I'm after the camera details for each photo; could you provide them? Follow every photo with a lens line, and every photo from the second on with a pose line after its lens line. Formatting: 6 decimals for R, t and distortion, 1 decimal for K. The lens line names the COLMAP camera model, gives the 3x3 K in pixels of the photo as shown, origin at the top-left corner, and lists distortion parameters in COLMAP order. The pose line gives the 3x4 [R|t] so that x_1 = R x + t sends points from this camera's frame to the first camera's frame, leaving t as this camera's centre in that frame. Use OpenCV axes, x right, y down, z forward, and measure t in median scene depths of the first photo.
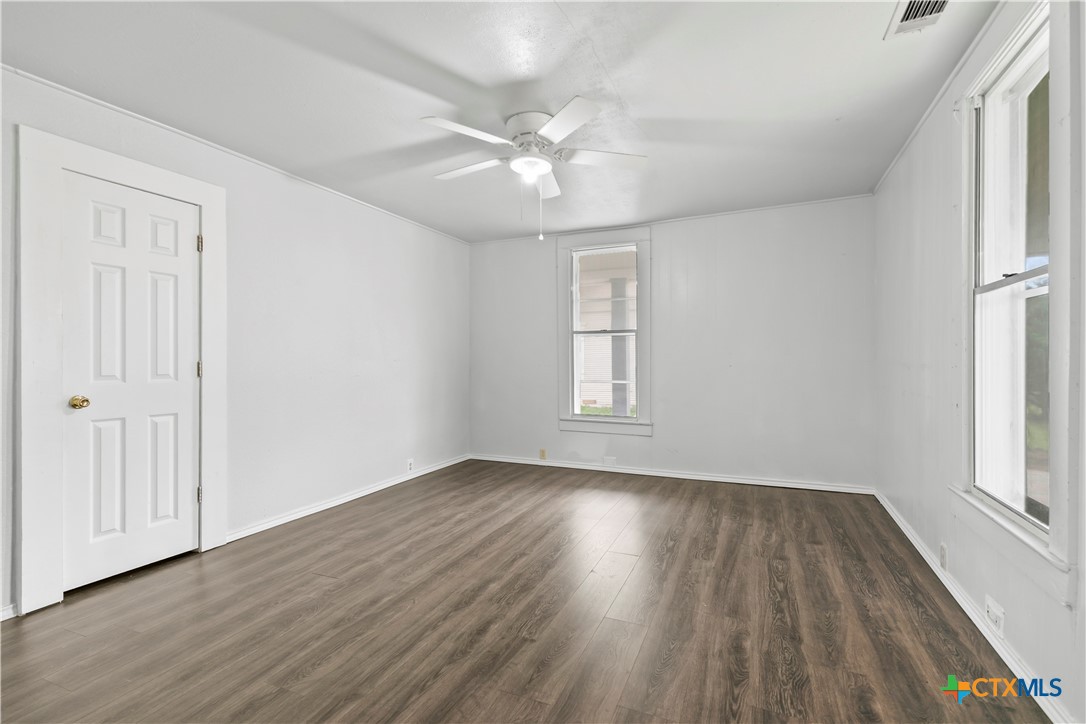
lens RADIAL K [[489.7, 0, 543.1], [0, 489.7, 366.2], [0, 0, 1]] dist [0.011951, -0.000233]
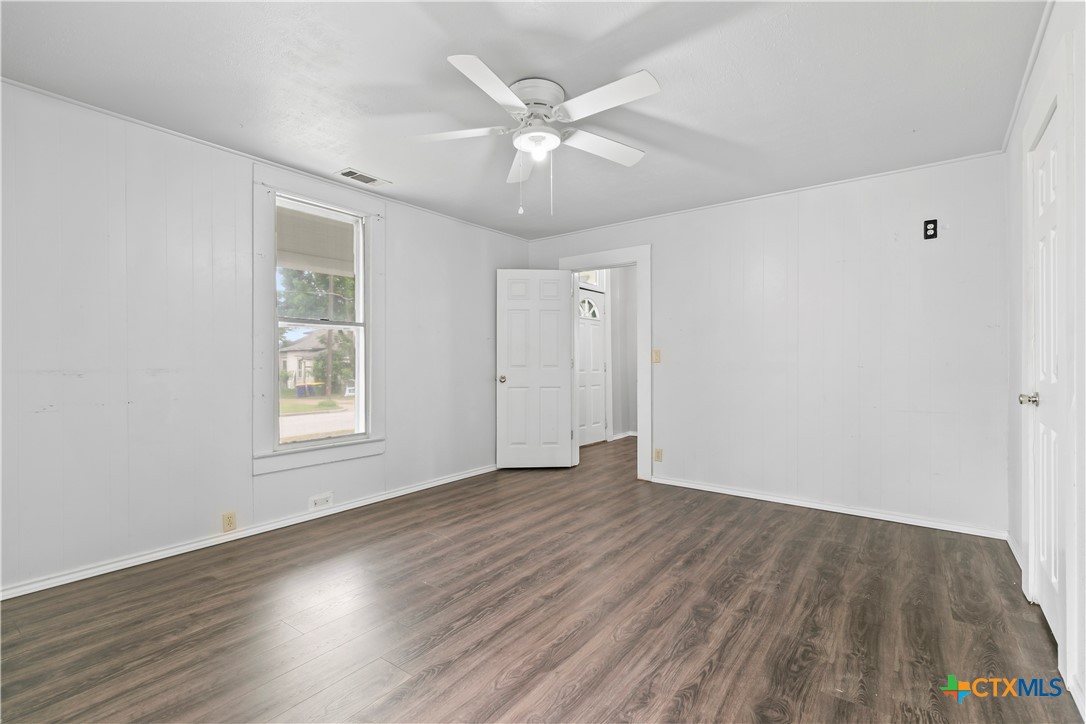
lens RADIAL K [[489.7, 0, 543.1], [0, 489.7, 366.2], [0, 0, 1]] dist [0.011951, -0.000233]
pose [[-0.972793, 0.010548, 0.231435, -0.254793], [0.015709, 0.999667, 0.020468, -0.021776], [-0.231142, 0.023547, -0.972635, 2.009464]]
